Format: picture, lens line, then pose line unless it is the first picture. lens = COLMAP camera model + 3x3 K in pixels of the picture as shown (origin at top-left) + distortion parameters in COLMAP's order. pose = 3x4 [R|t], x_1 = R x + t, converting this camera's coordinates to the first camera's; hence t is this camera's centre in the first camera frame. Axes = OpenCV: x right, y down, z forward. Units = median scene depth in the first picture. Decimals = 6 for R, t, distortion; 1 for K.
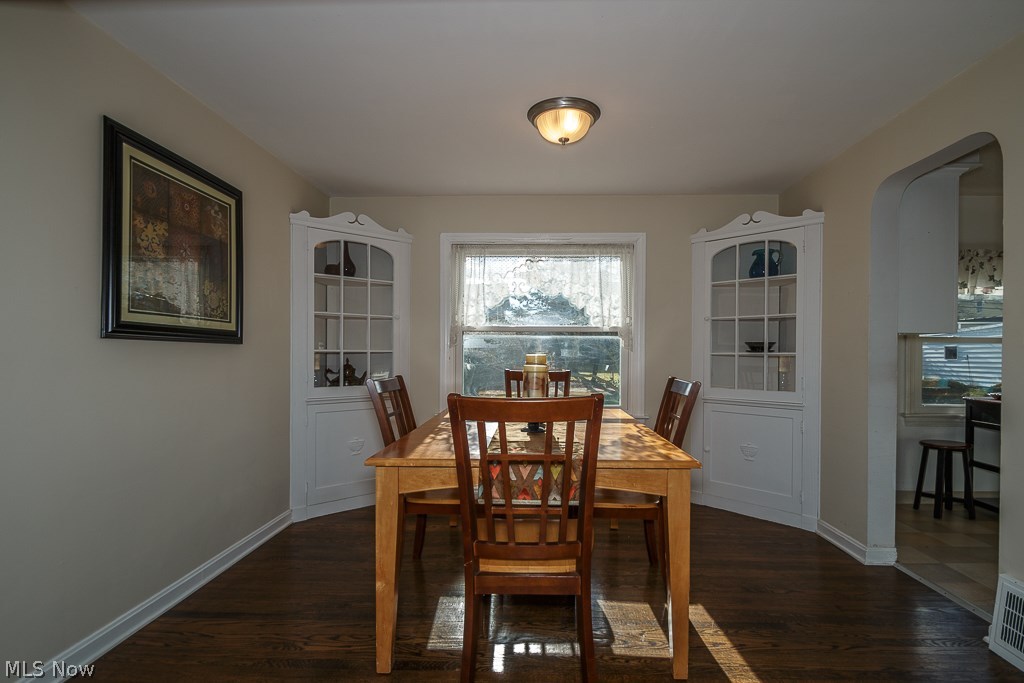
lens RADIAL K [[497.1, 0, 574.1], [0, 497.1, 350.5], [0, 0, 1]] dist [0.007335, -0.004125]
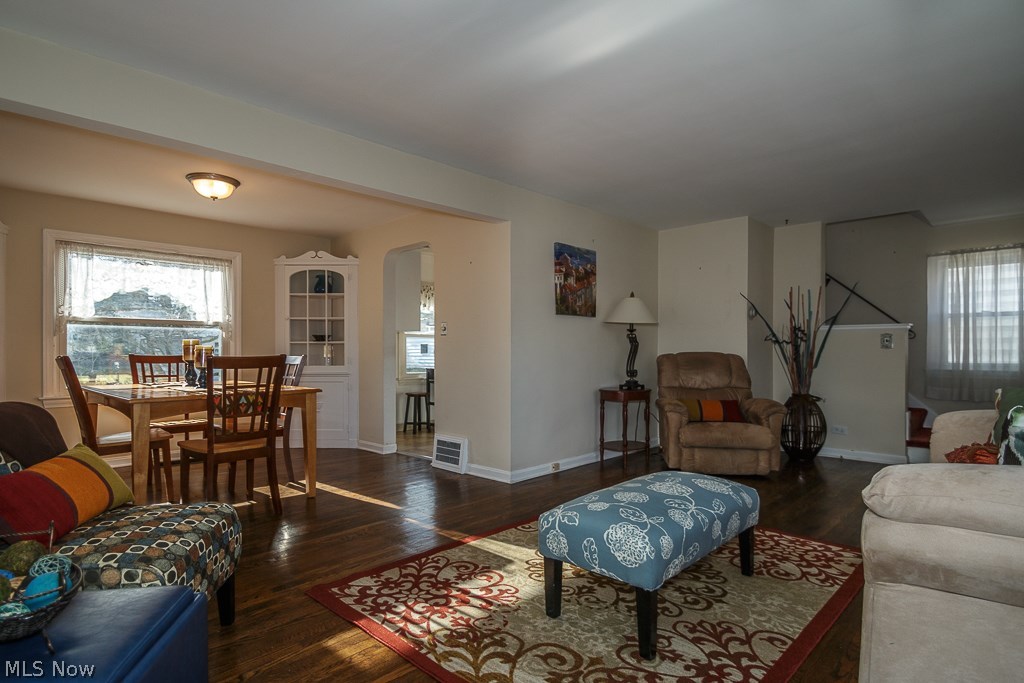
lens RADIAL K [[490.0, 0, 446.2], [0, 490.0, 350.9], [0, 0, 1]] dist [-0.000441, -0.003355]
pose [[0.755897, 0.000427, 0.654690, -0.341944], [0.000423, 0.999999, -0.001141, 0.033392], [-0.654690, 0.001139, 0.755897, -0.412817]]
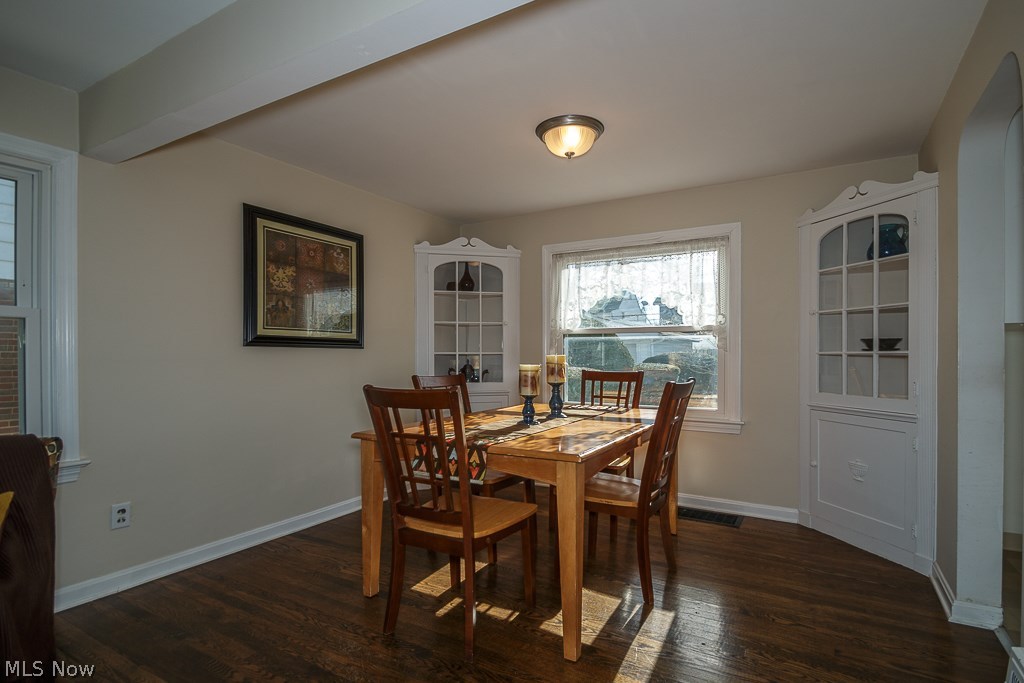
lens RADIAL K [[517.7, 0, 568.5], [0, 517.7, 349.4], [0, 0, 1]] dist [0.007811, -0.012758]
pose [[0.891793, -0.011574, -0.452295, 0.339407], [0.008809, 0.999927, -0.008217, 0.003833], [0.452357, 0.003344, 0.891831, 0.005432]]
